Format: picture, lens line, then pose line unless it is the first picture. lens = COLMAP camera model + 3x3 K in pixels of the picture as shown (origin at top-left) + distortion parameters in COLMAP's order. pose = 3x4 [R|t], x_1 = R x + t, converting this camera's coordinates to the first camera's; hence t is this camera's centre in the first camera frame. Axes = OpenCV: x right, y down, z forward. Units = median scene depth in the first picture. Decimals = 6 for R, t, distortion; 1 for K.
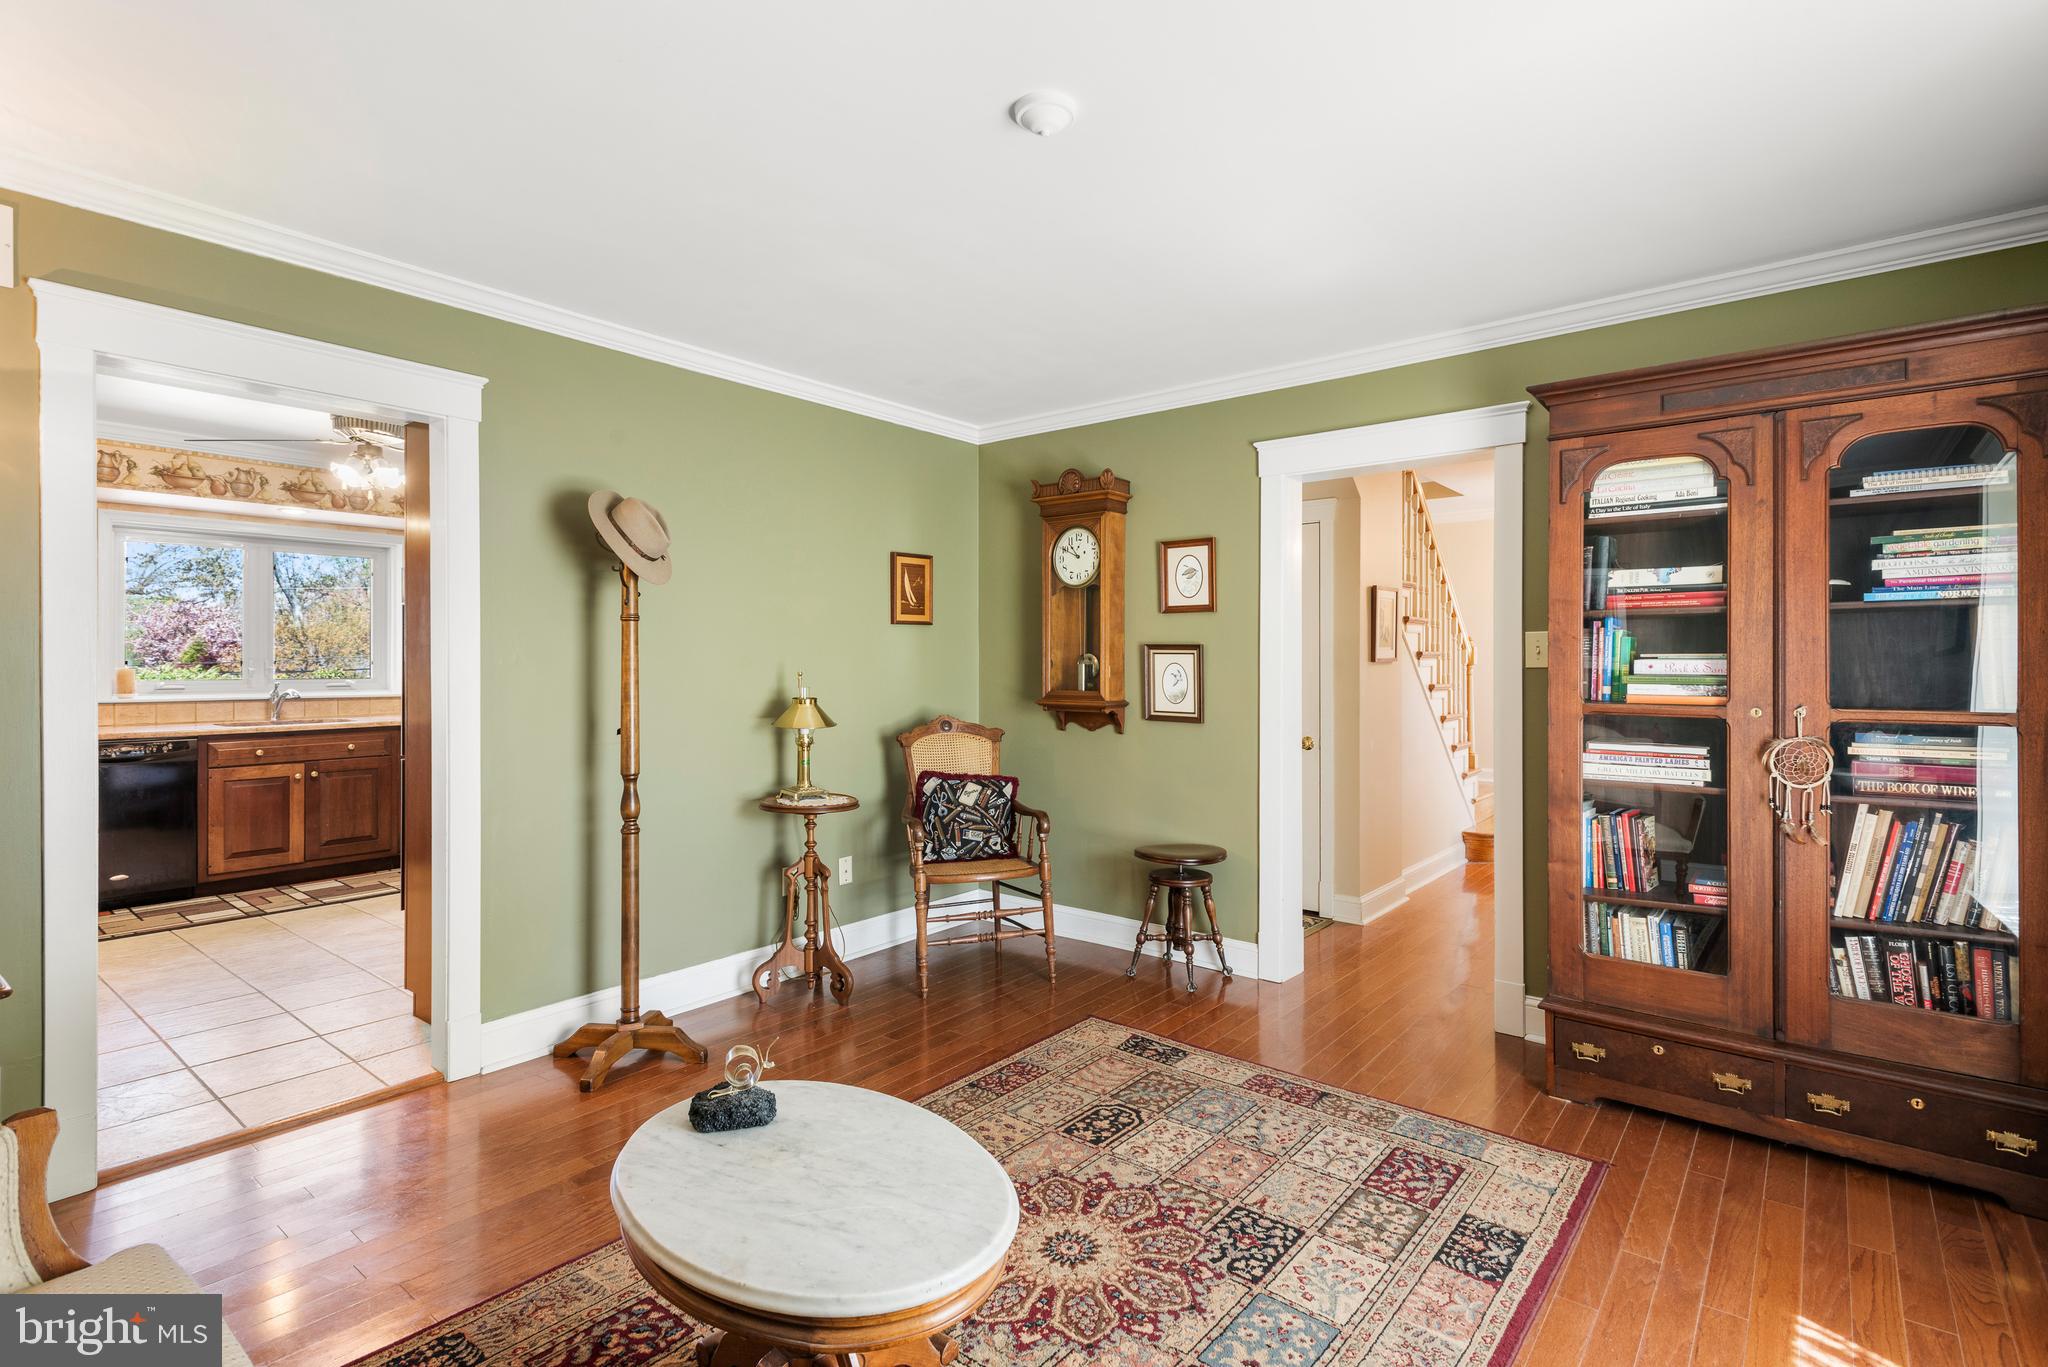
lens RADIAL K [[984.0, 0, 1027.9], [0, 984.0, 656.9], [0, 0, 1]] dist [0.012043, -0.000945]
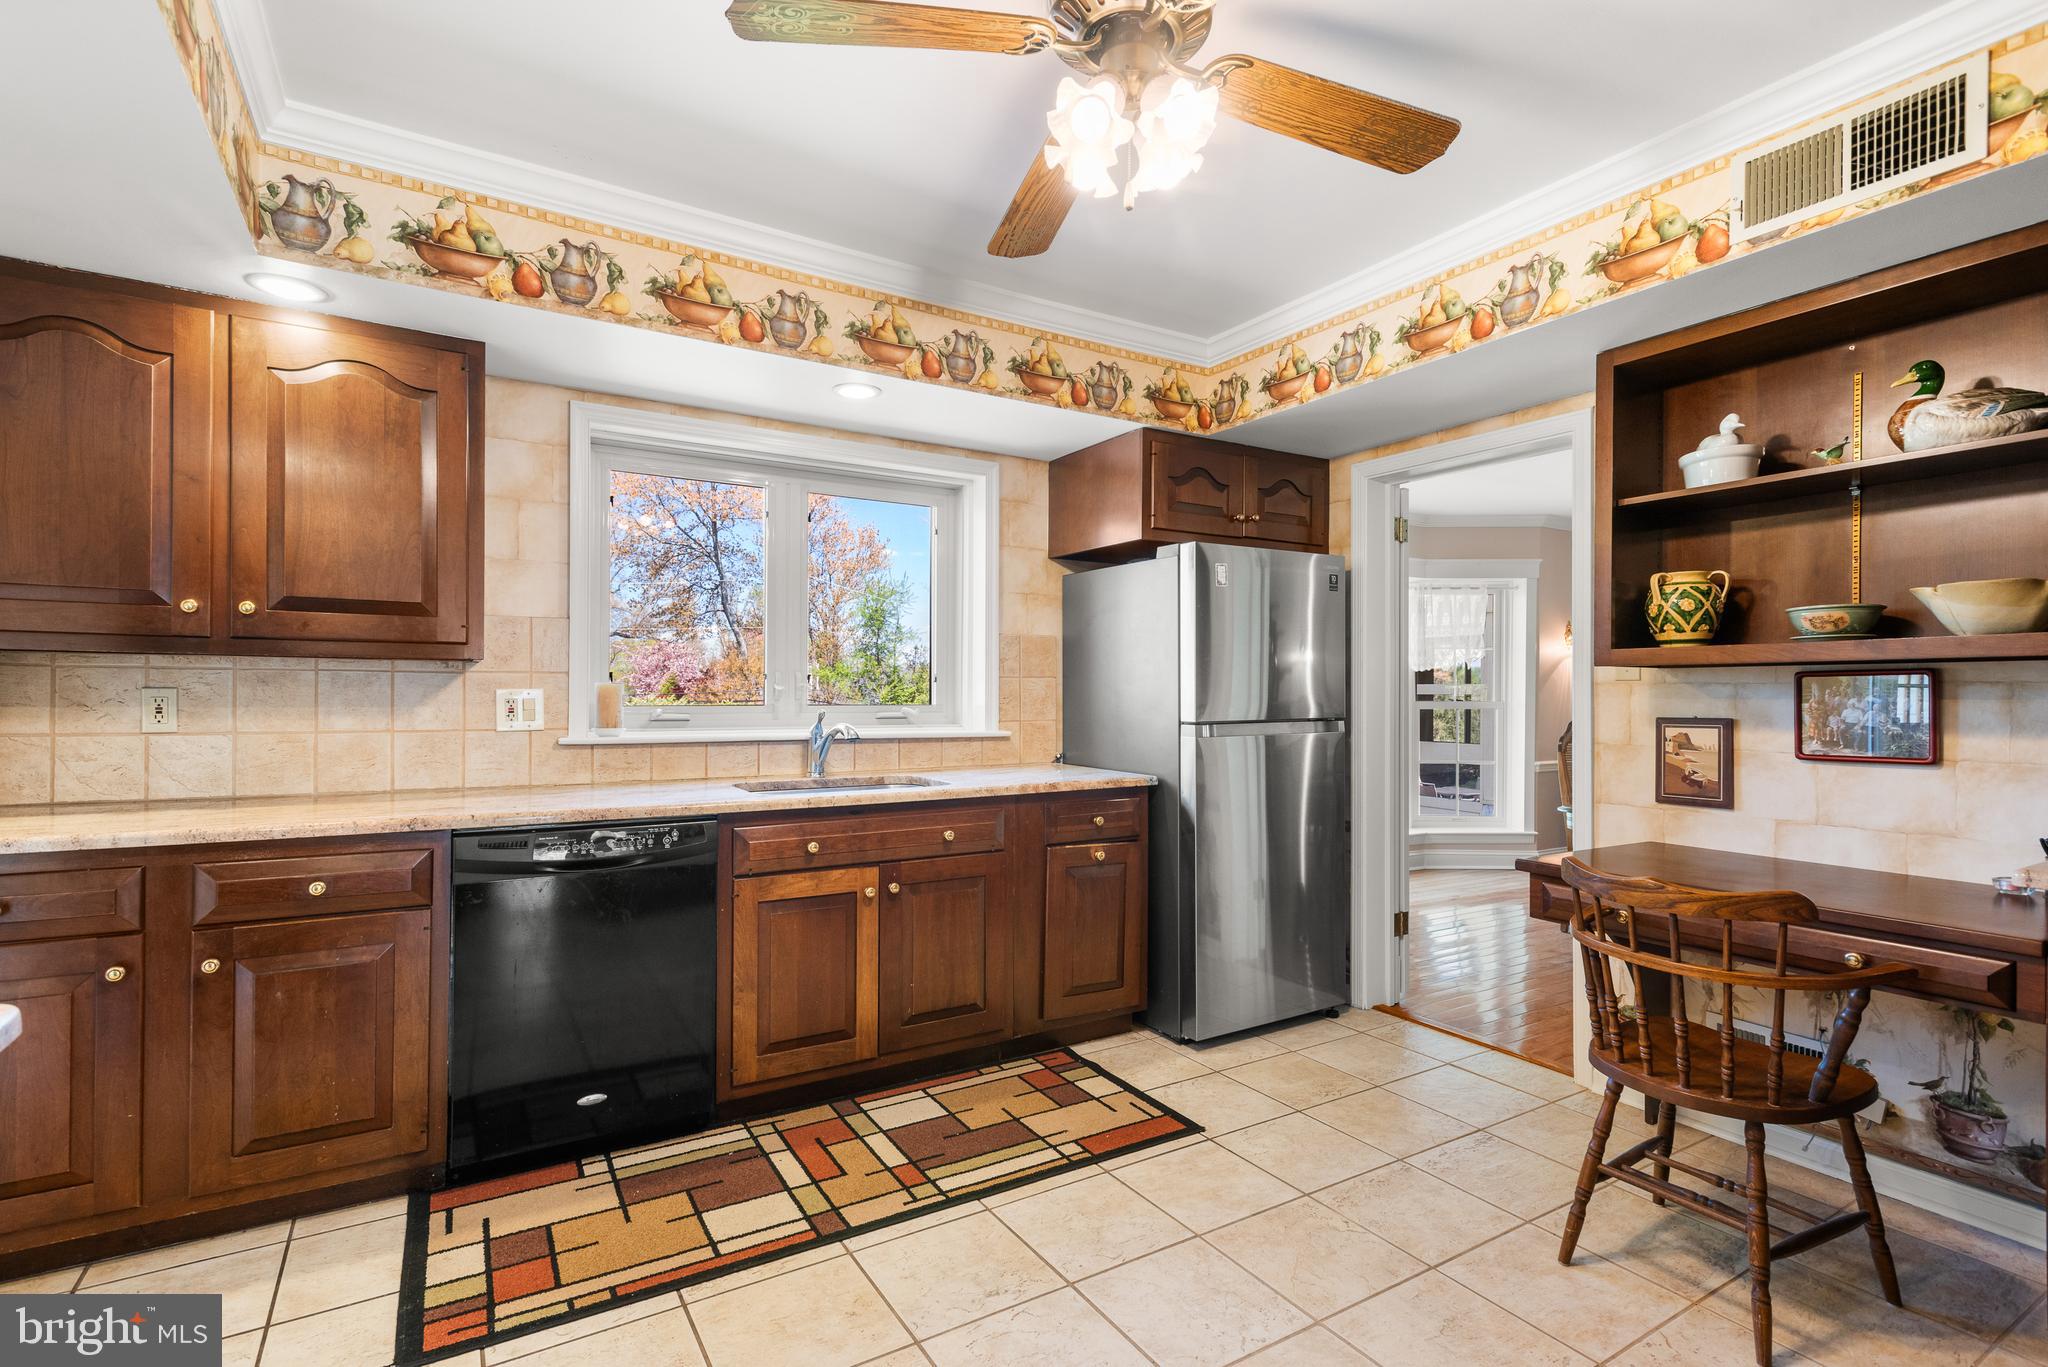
lens RADIAL K [[978.1, 0, 1024.0], [0, 978.1, 683.5], [0, 0, 1]] dist [0.014246, -0.006354]
pose [[0.939249, -0.000450, -0.343236, -0.531759], [-0.002056, 0.999974, -0.006938, 0.016224], [0.343230, 0.007222, 0.939224, 0.598291]]
